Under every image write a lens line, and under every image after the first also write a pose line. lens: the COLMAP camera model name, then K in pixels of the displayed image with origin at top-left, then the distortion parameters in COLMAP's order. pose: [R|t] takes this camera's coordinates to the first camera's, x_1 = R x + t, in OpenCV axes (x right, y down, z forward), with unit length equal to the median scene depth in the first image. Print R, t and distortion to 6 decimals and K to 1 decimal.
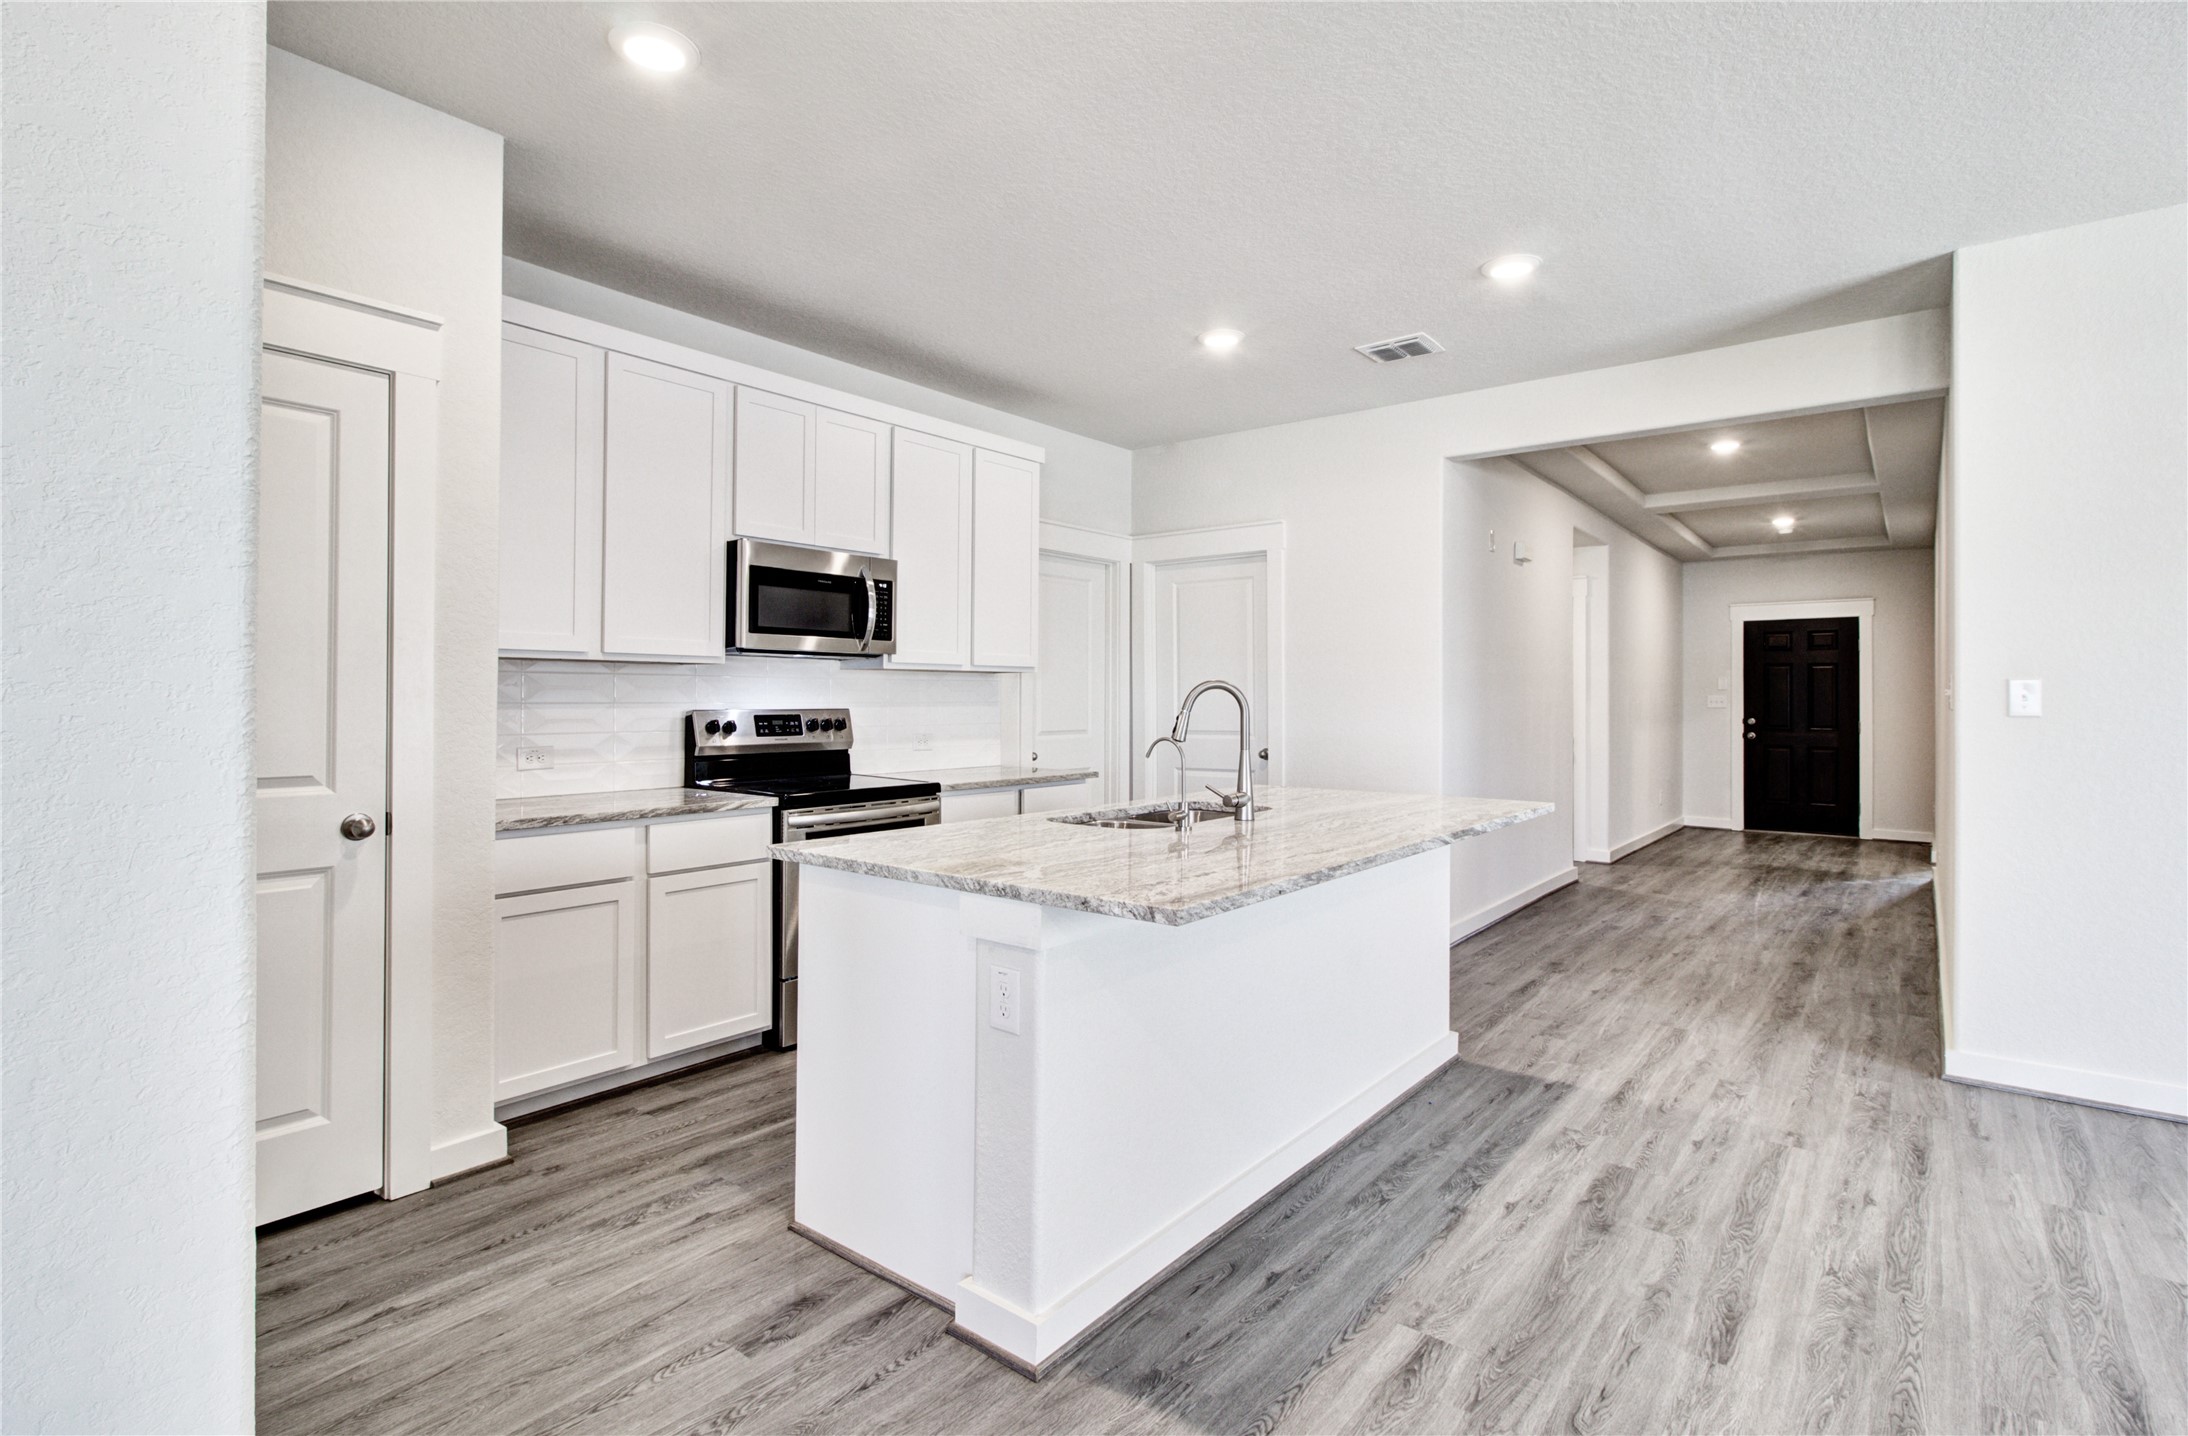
lens RADIAL K [[1046.3, 0, 1082.1], [0, 1046.3, 689.2], [0, 0, 1]] dist [-0.004954, 0.002544]
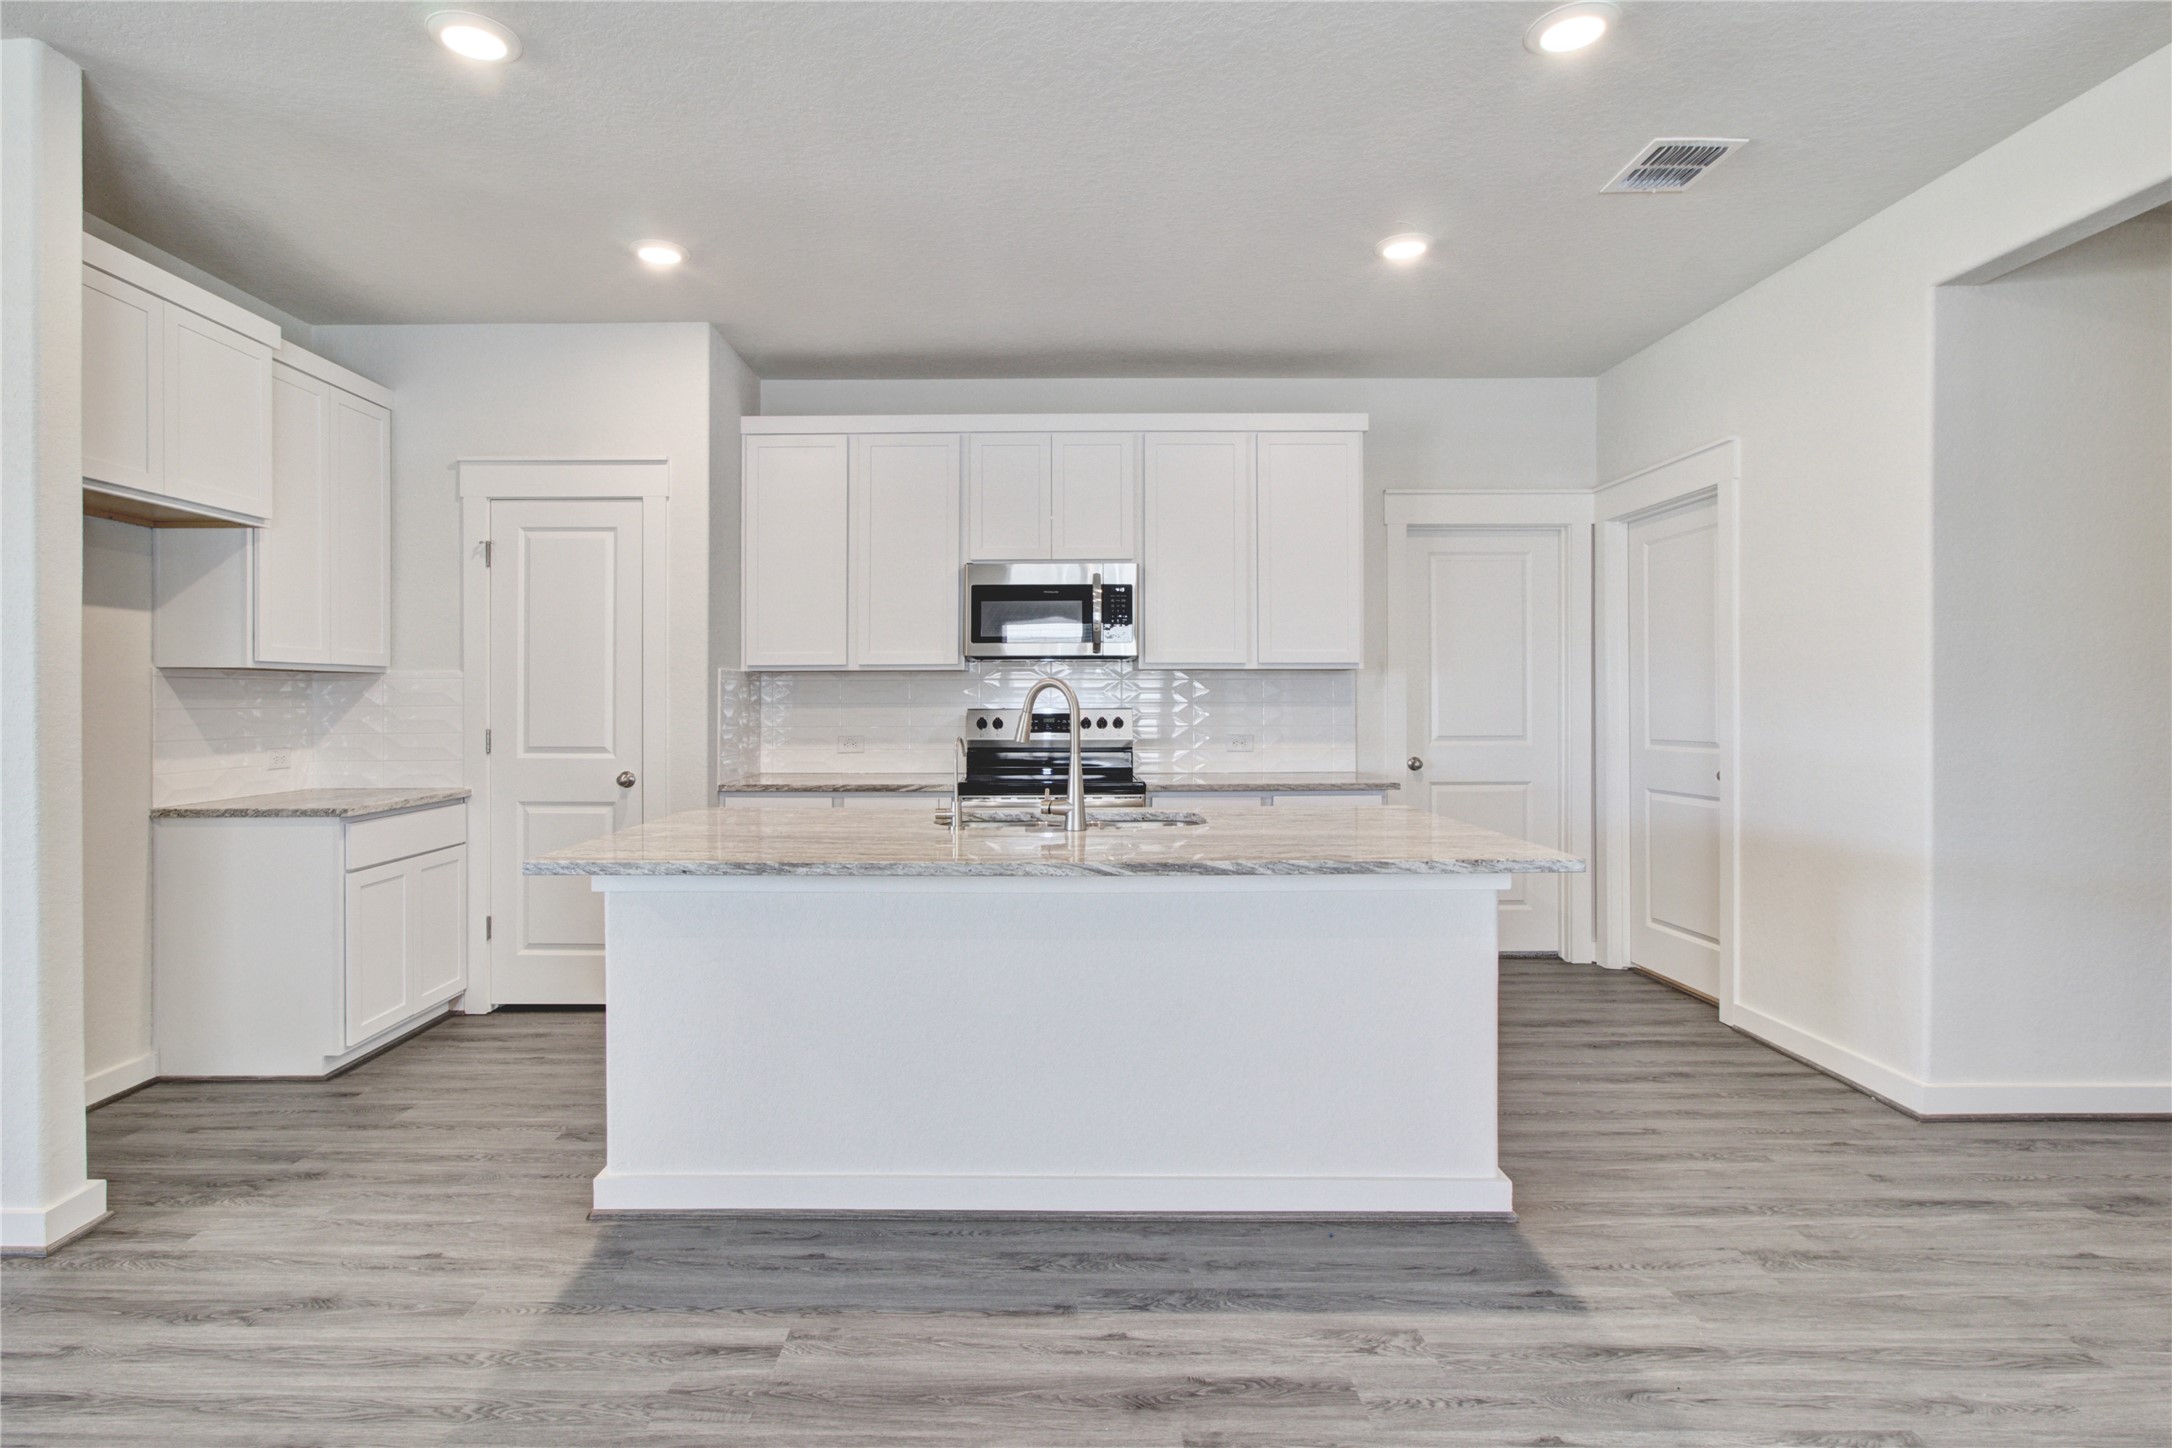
lens RADIAL K [[1089.8, 0, 1068.2], [0, 1089.8, 700.7], [0, 0, 1]] dist [-0.004602, 0.002796]
pose [[0.627392, 0.001279, -0.778703, 0.893127], [0.010066, 0.999902, 0.009753, -0.001459], [0.778639, -0.013957, 0.627317, 0.390981]]
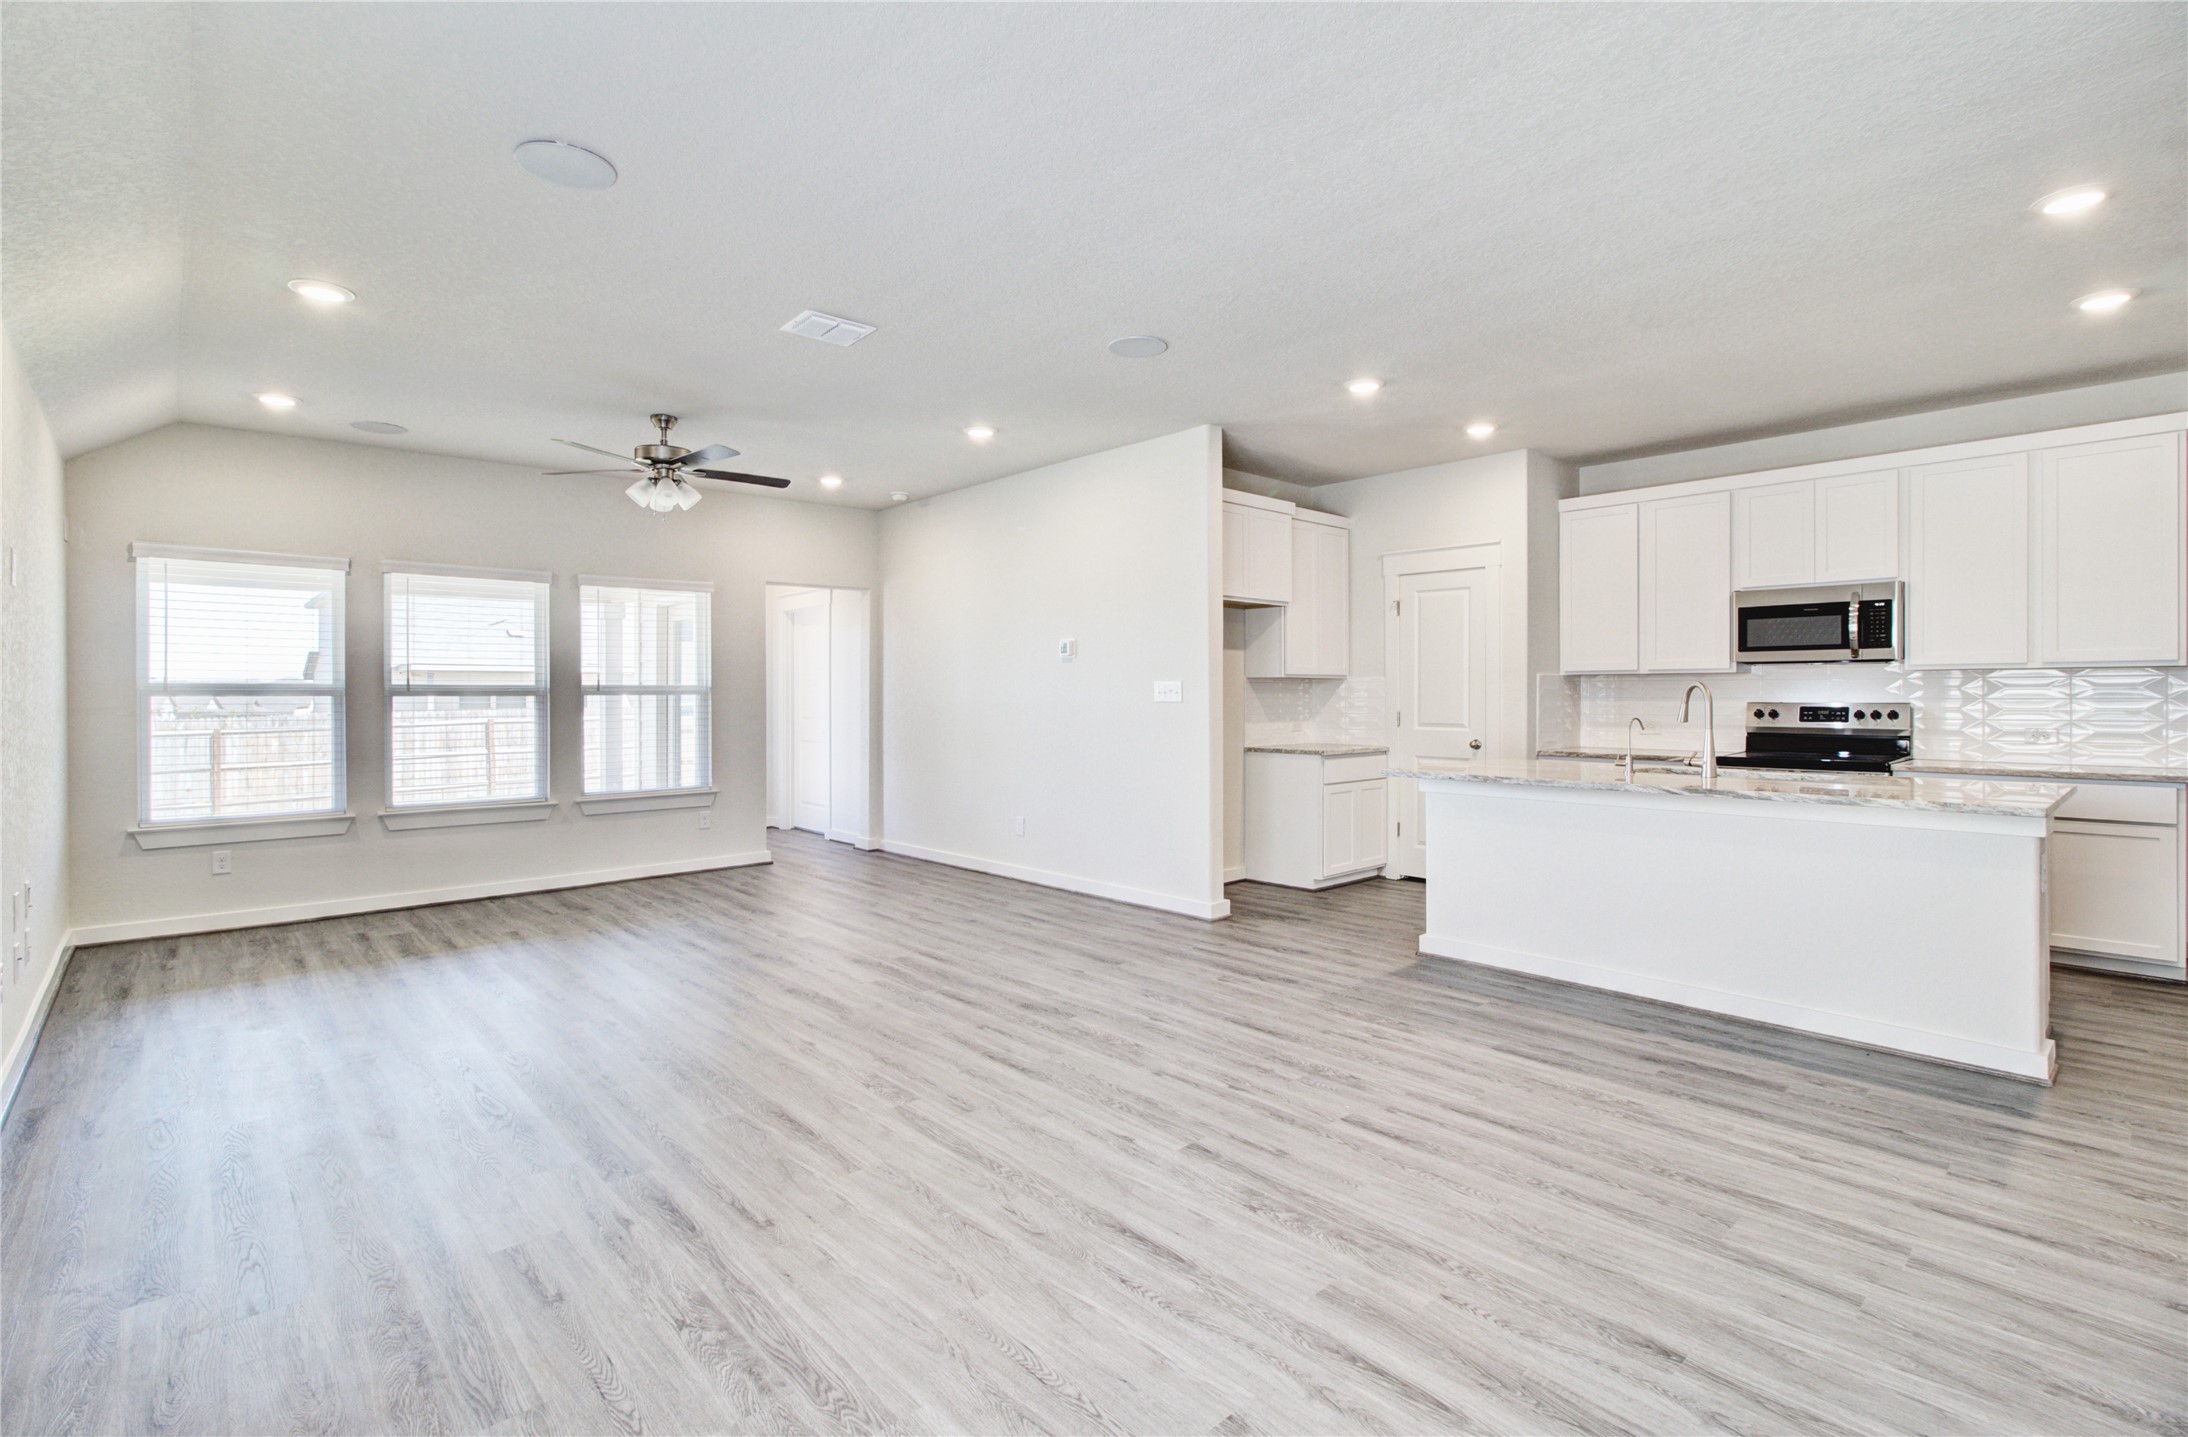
lens RADIAL K [[1046.3, 0, 1085.5], [0, 1046.3, 696.5], [0, 0, 1]] dist [-0.004954, 0.002544]
pose [[-0.164357, -0.000726, -0.986401, 1.702143], [0.008926, 0.999958, -0.002223, 0.007697], [0.986361, -0.009170, -0.164344, 0.389946]]
